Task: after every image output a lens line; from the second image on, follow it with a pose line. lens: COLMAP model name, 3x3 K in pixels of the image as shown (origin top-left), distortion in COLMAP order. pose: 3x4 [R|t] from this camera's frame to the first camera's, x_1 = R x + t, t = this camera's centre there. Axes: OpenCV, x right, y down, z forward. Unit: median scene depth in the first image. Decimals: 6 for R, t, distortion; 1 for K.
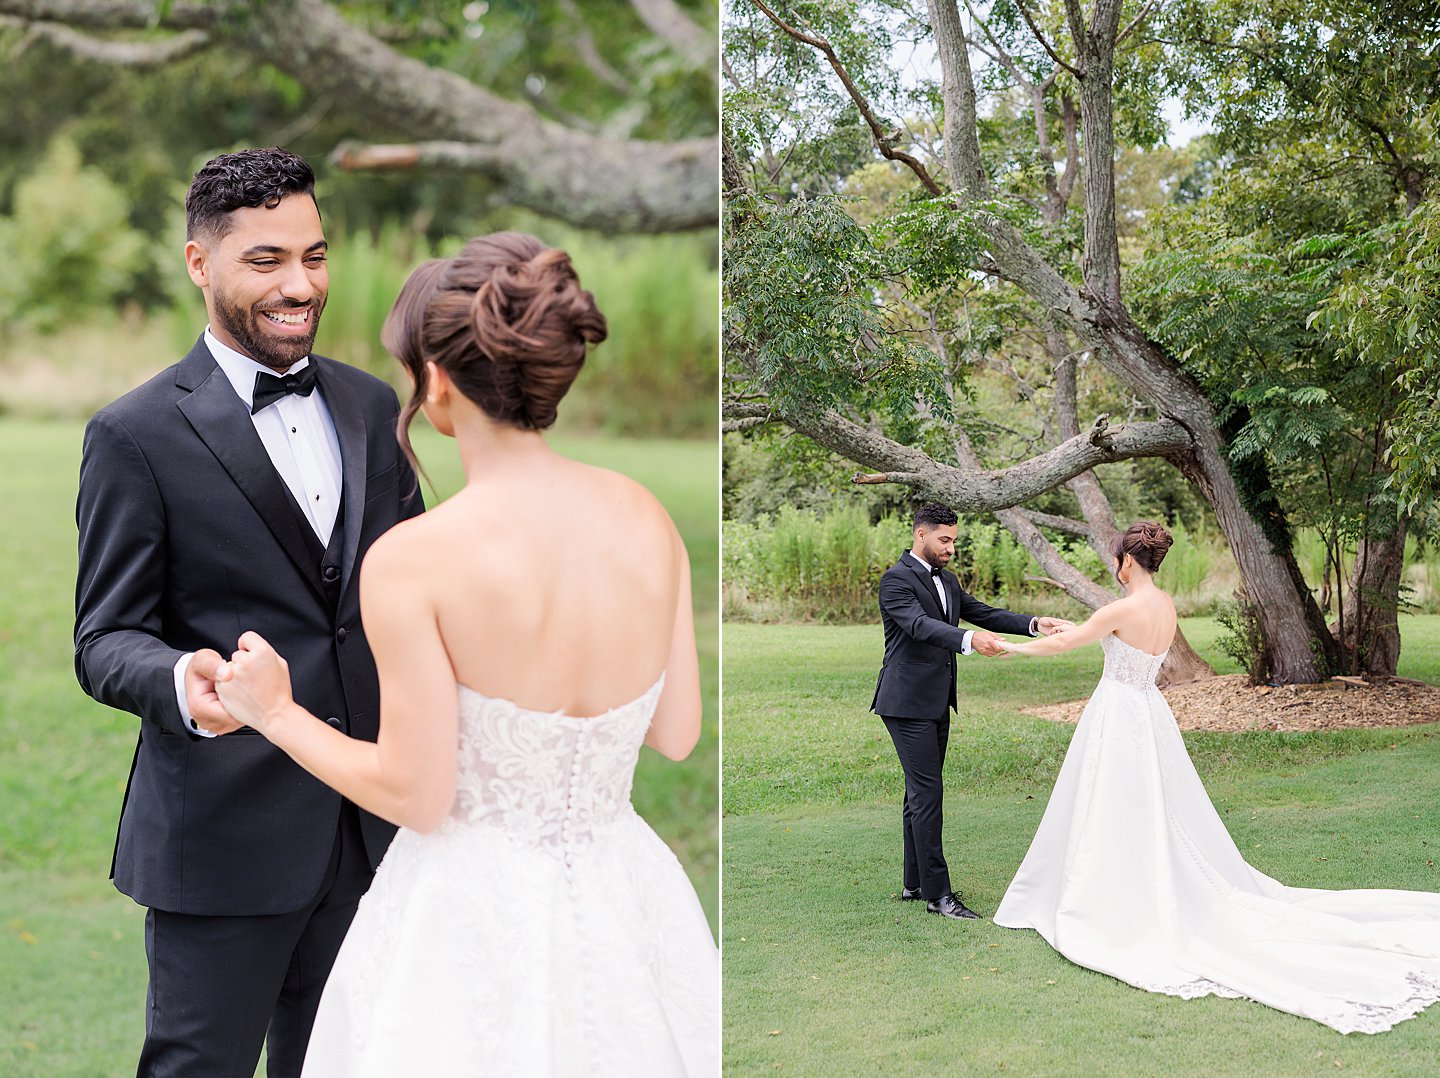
lens RADIAL K [[585.3, 0, 720.0], [0, 585.3, 539.0], [0, 0, 1]] dist [0.000423, -0.000154]
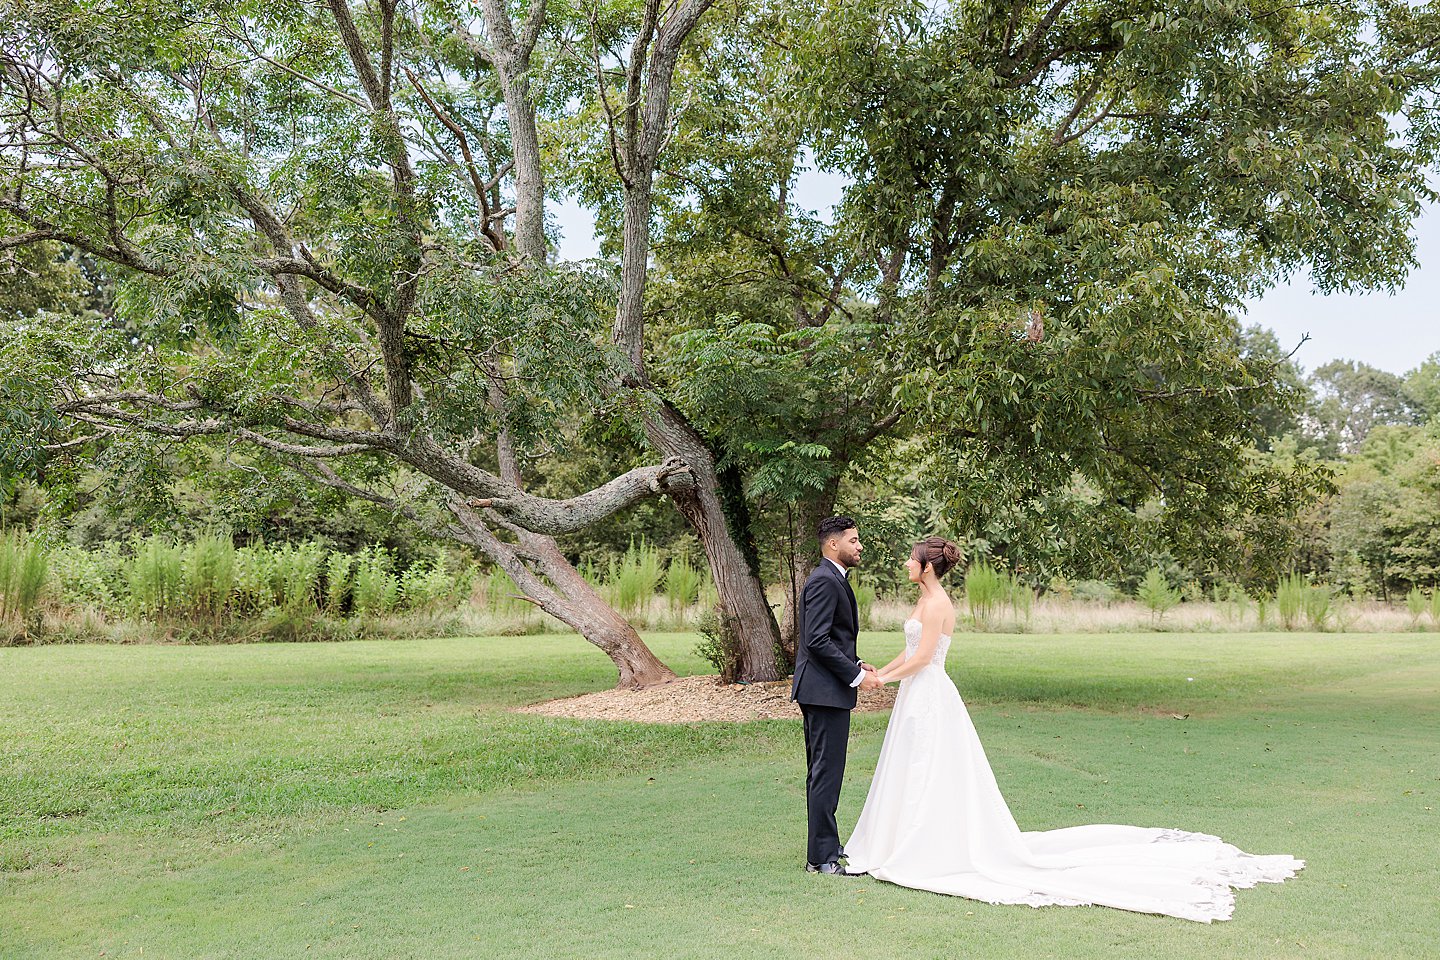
lens RADIAL K [[508.2, 0, 720.0], [0, 508.2, 515.5], [0, 0, 1]] dist [0.000376, 0.000066]
pose [[0.987848, 0.027545, 0.152964, 0.719212], [-0.019394, 0.998324, -0.054529, -0.041941], [-0.154210, 0.050900, 0.986726, -0.061586]]
